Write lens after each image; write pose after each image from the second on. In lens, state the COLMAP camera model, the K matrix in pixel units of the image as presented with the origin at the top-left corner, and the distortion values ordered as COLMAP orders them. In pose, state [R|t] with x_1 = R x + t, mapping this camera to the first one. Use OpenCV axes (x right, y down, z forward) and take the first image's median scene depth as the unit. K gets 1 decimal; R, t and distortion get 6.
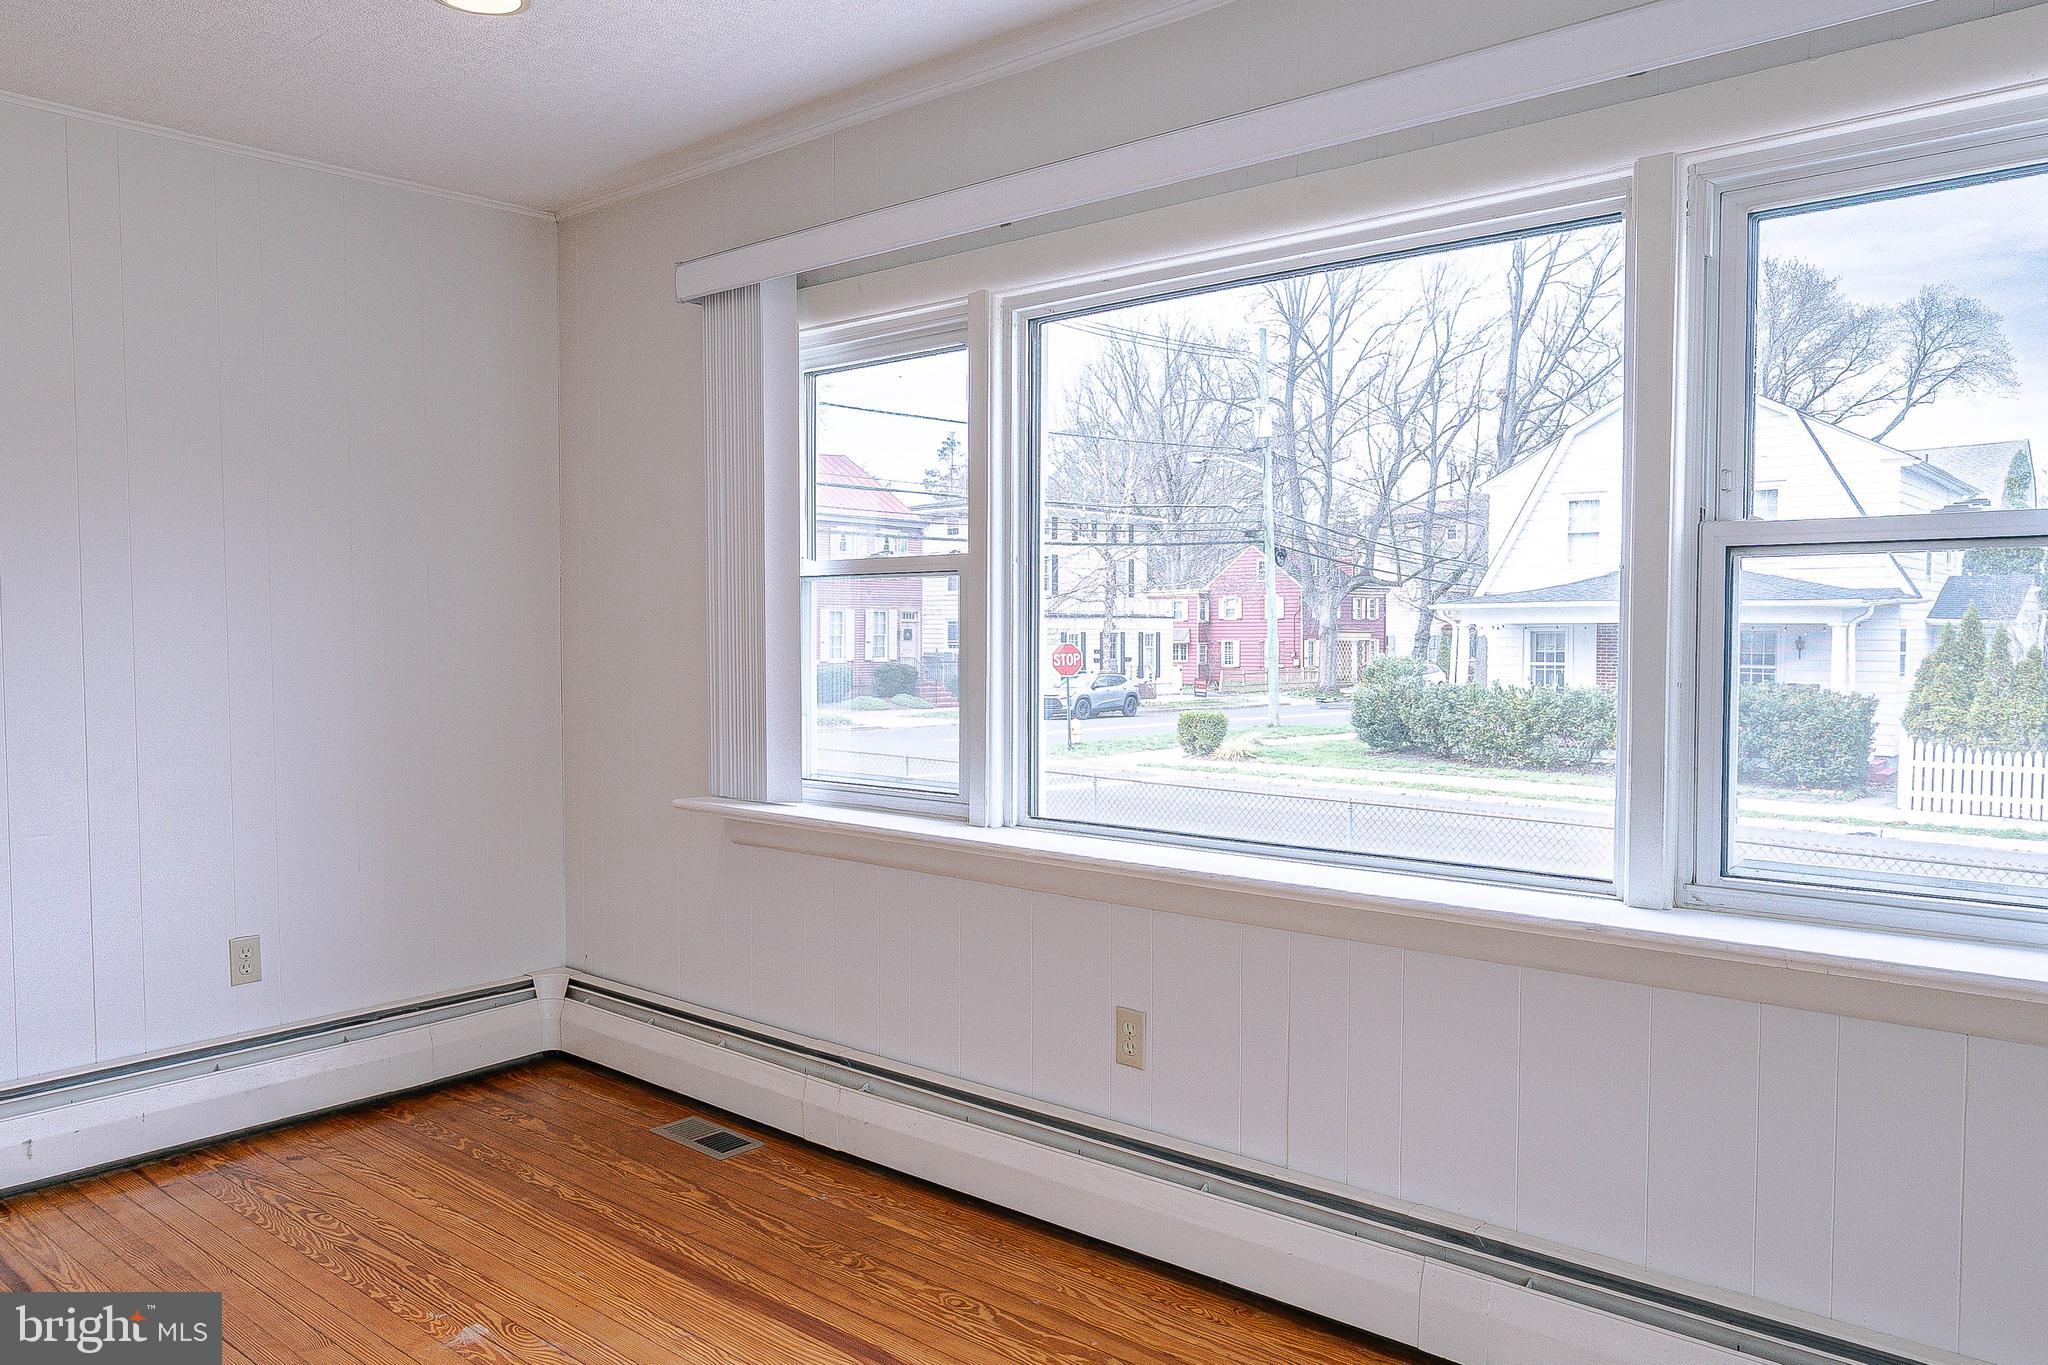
lens RADIAL K [[1435.5, 0, 1024.0], [0, 1435.5, 682.5], [0, 0, 1]] dist [0.001563, -0.001180]
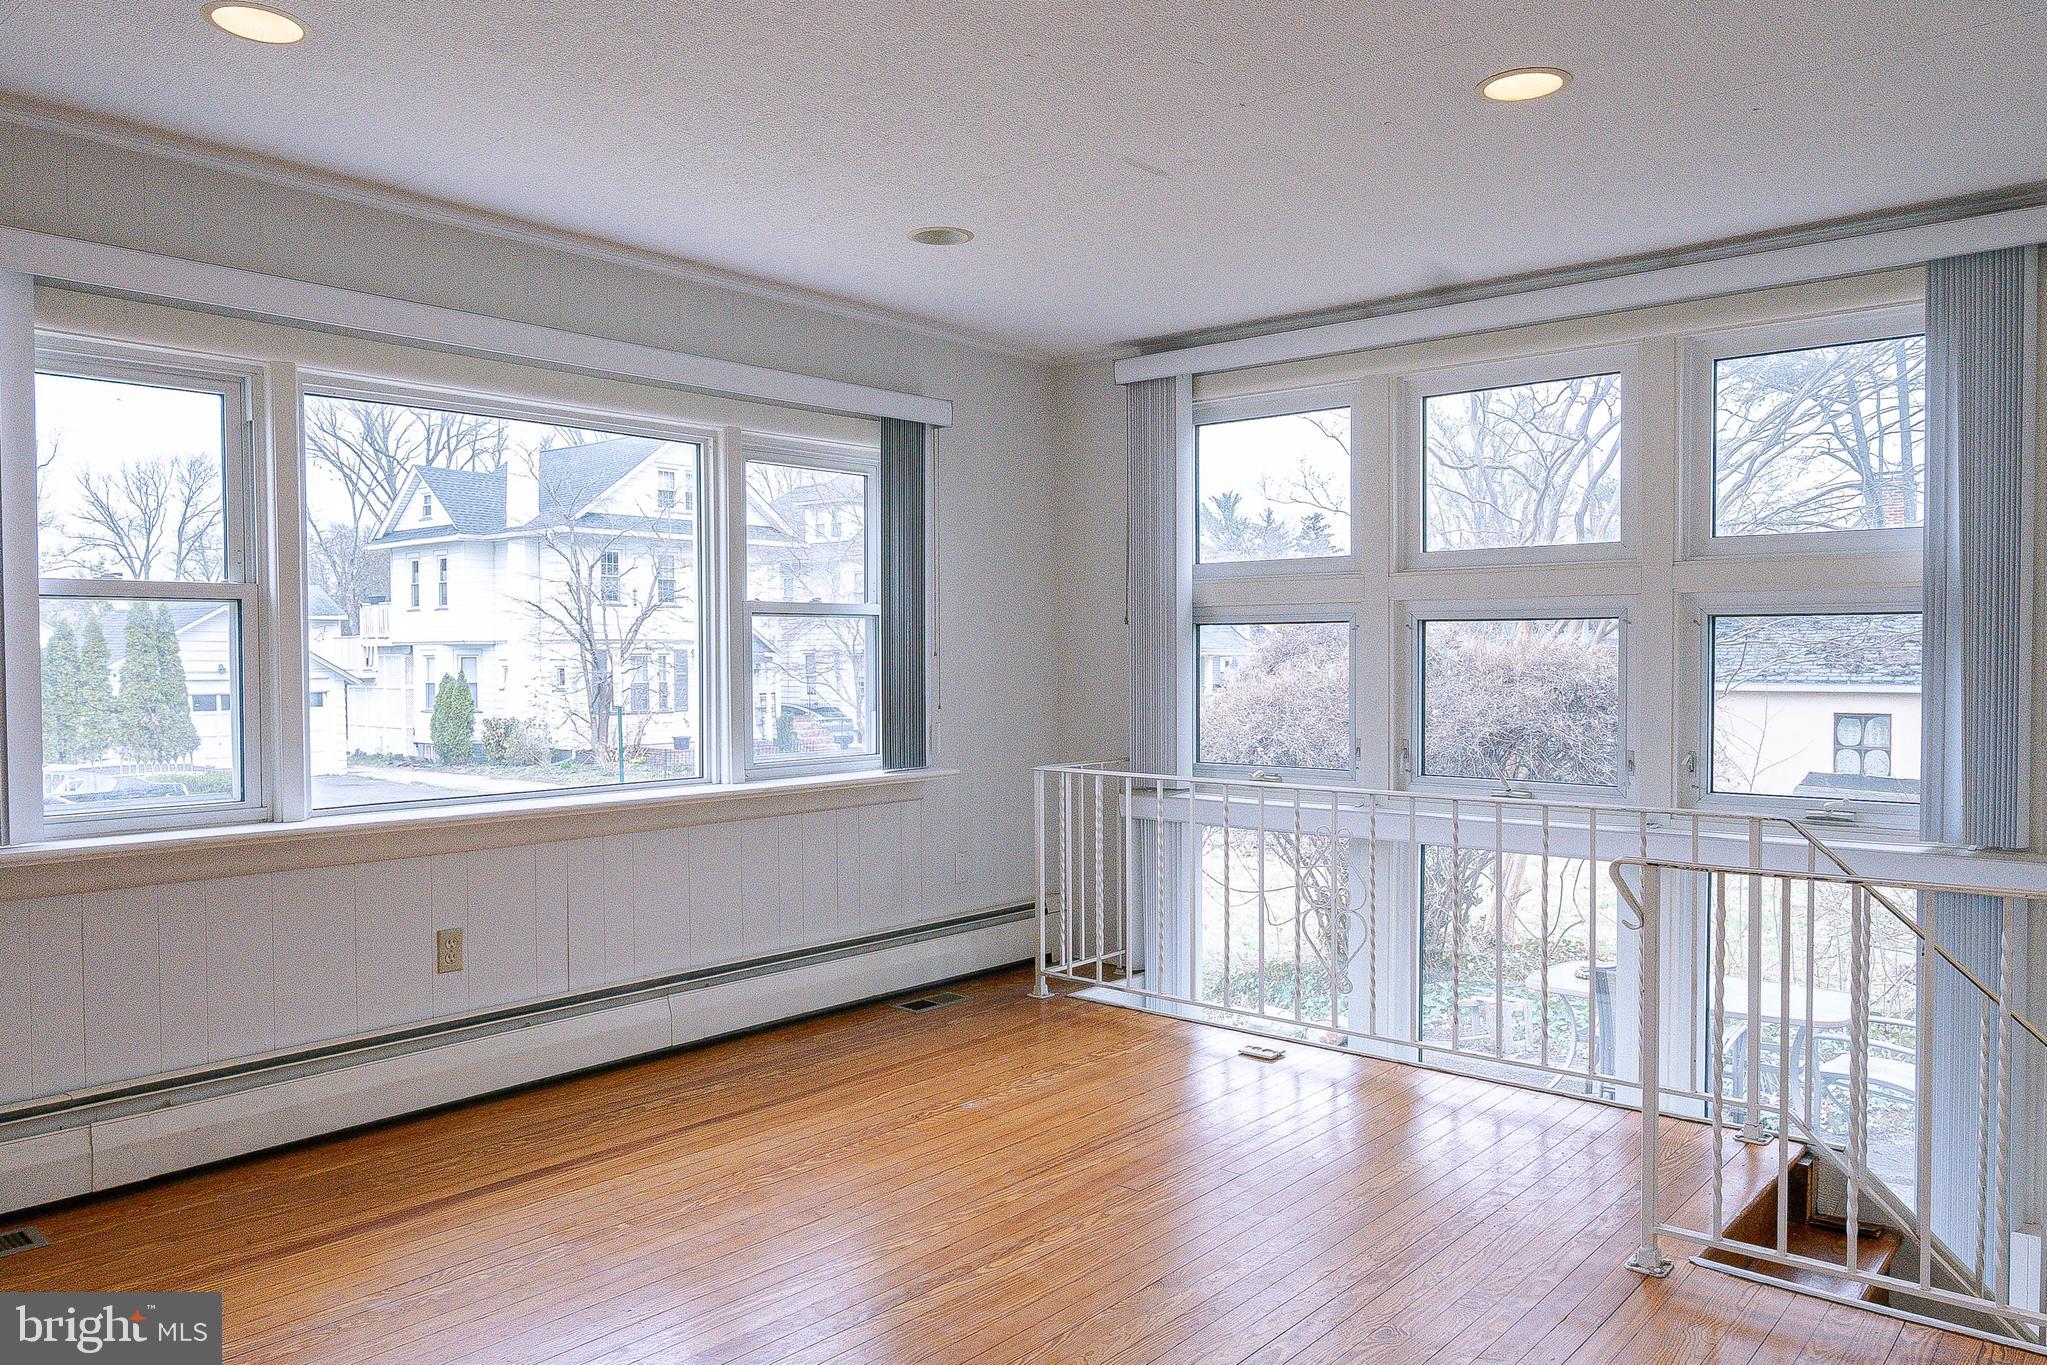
lens RADIAL K [[1434.8, 0, 1023.5], [0, 1434.8, 682.5], [0, 0, 1]] dist [0.001563, -0.001180]
pose [[0.003722, -0.022515, 0.999740, -1.278841], [0.034089, 0.999168, 0.022375, -0.019569], [-0.999412, 0.033997, 0.004486, 0.440114]]
